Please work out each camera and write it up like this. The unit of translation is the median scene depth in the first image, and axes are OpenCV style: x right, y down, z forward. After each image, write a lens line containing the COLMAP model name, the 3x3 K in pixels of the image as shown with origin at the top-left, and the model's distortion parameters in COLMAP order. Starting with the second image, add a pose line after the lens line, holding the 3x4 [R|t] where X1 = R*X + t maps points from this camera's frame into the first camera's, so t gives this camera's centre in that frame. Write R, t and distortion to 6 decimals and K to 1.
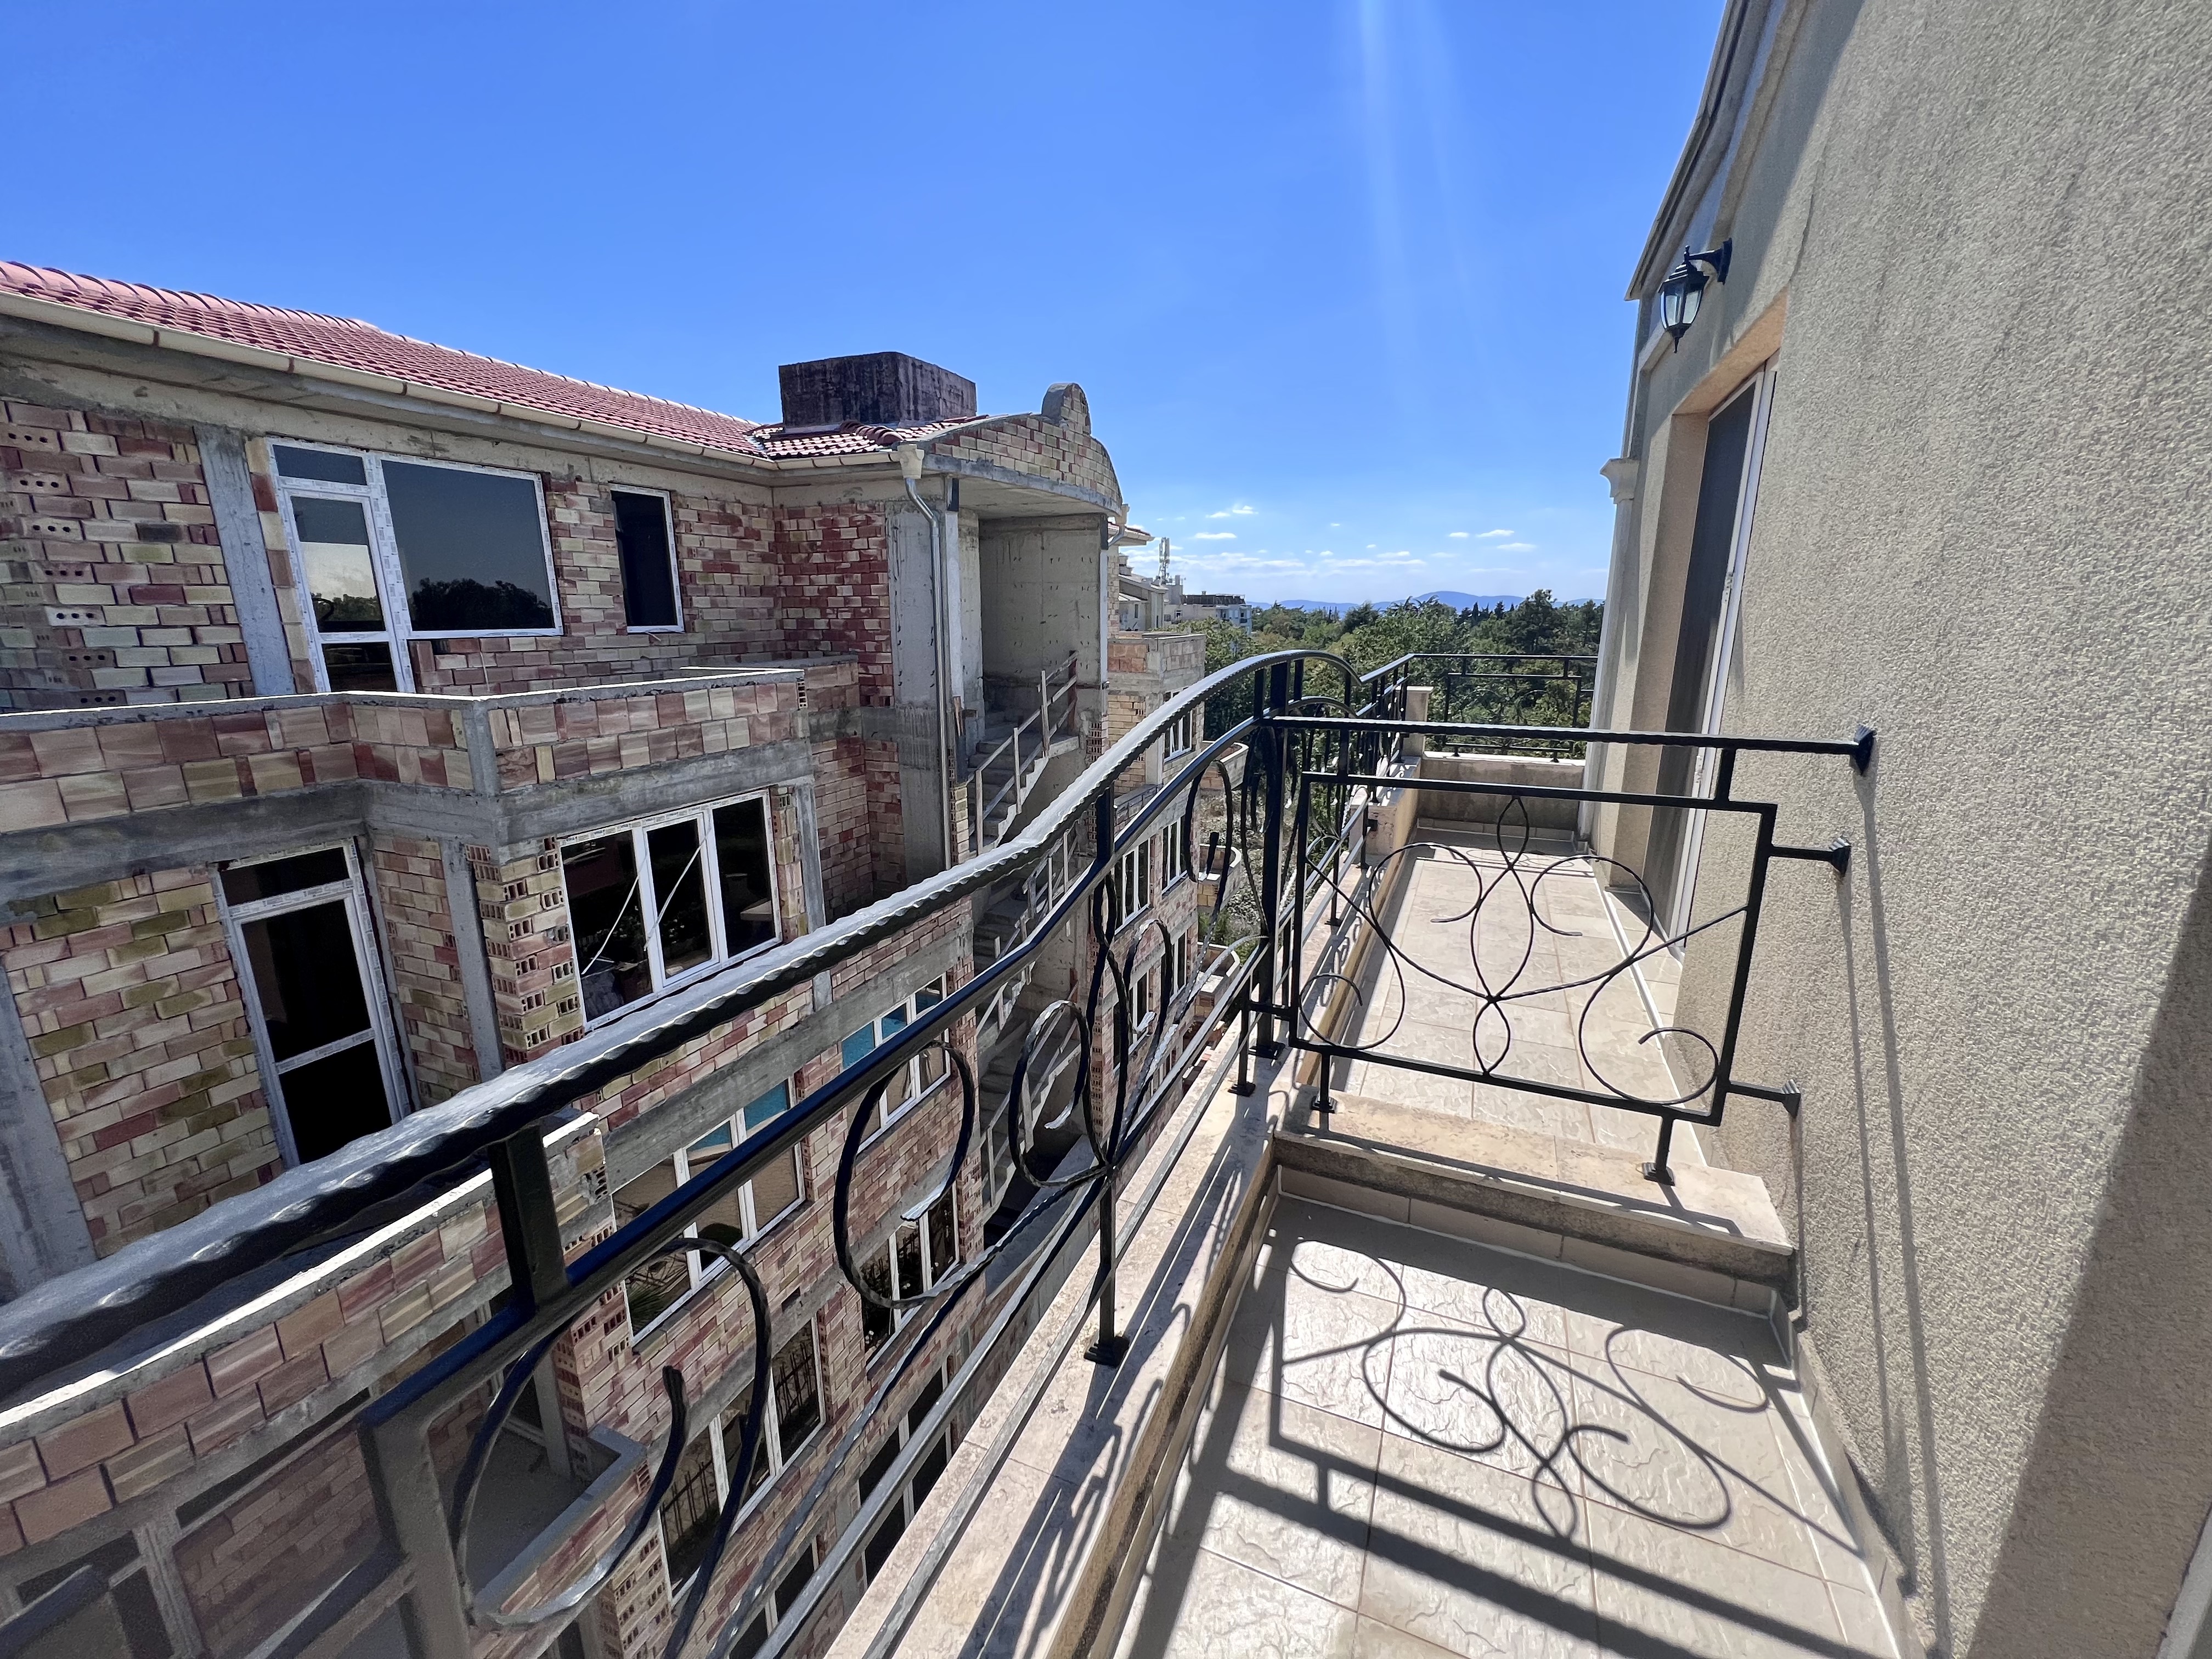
lens RADIAL K [[888.7, 0, 1099.6], [0, 888.7, 826.7], [0, 0, 1]] dist [-0.003493, 0.001312]
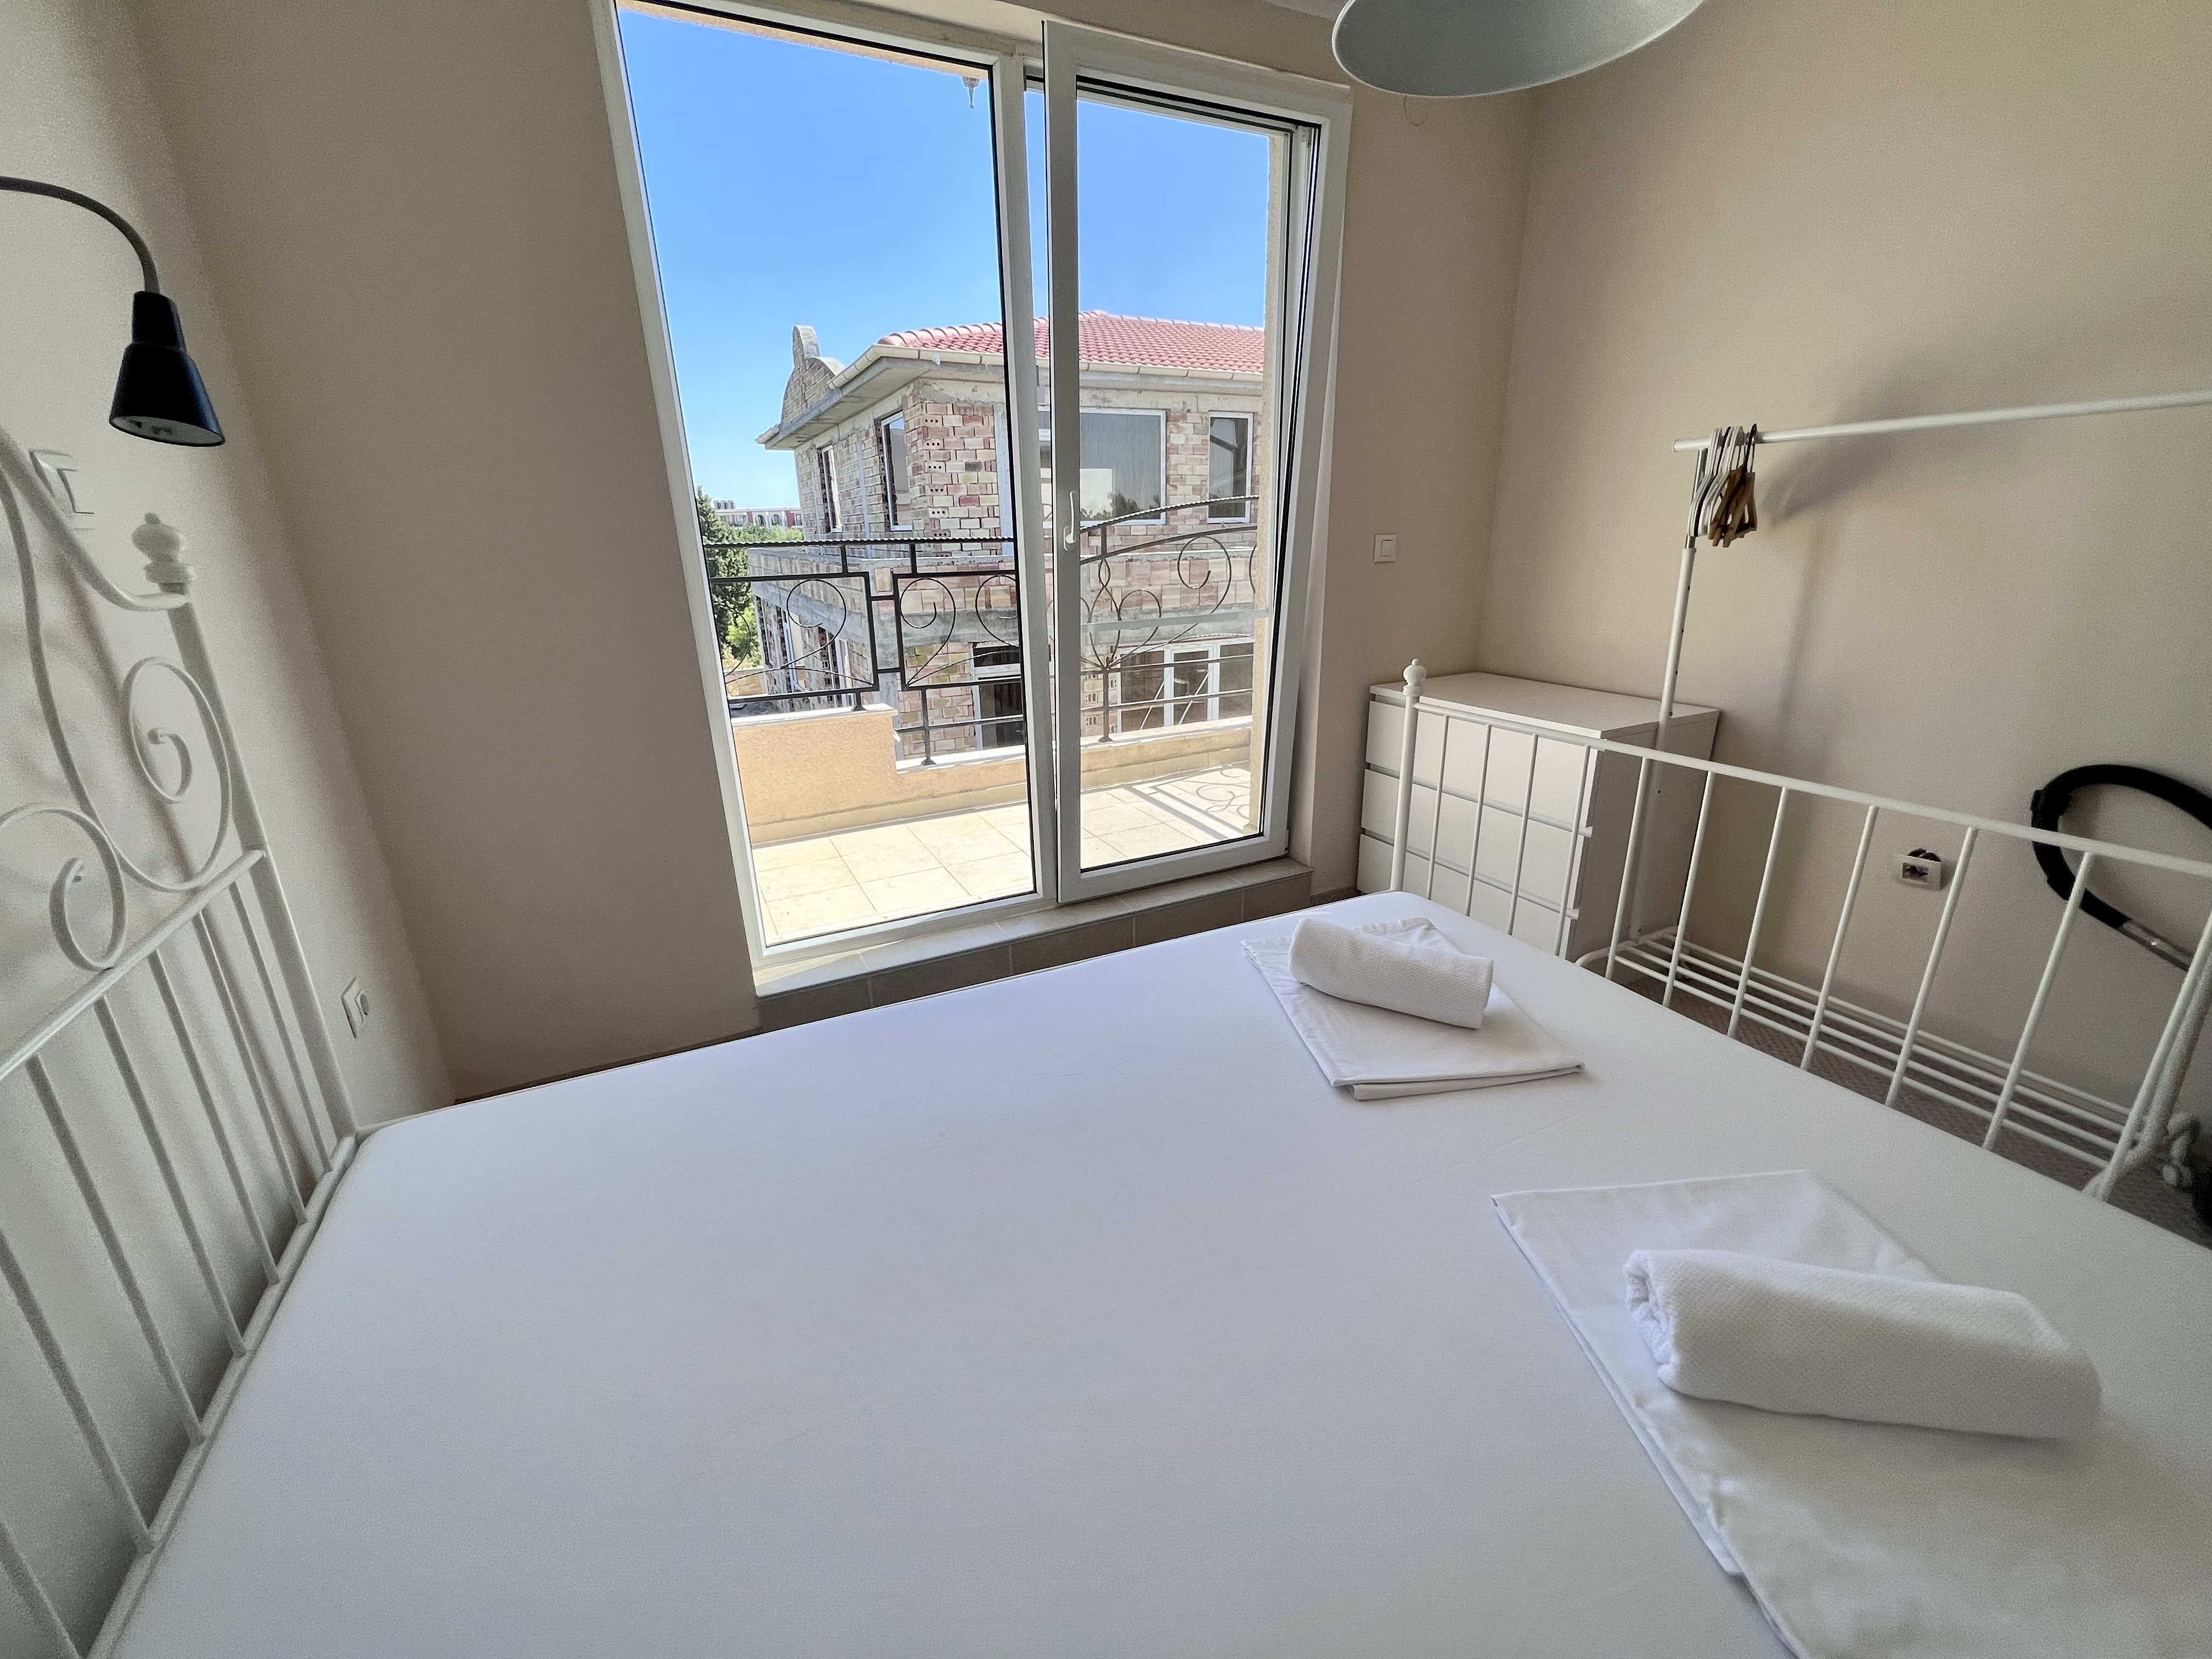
lens RADIAL K [[888.7, 0, 1098.5], [0, 888.7, 826.1], [0, 0, 1]] dist [-0.003493, 0.001312]
pose [[0.764413, 0.195224, -0.614459, 0.430825], [-0.133646, 0.980333, 0.145208, 0.103524], [0.630723, -0.028879, 0.775471, -0.302816]]
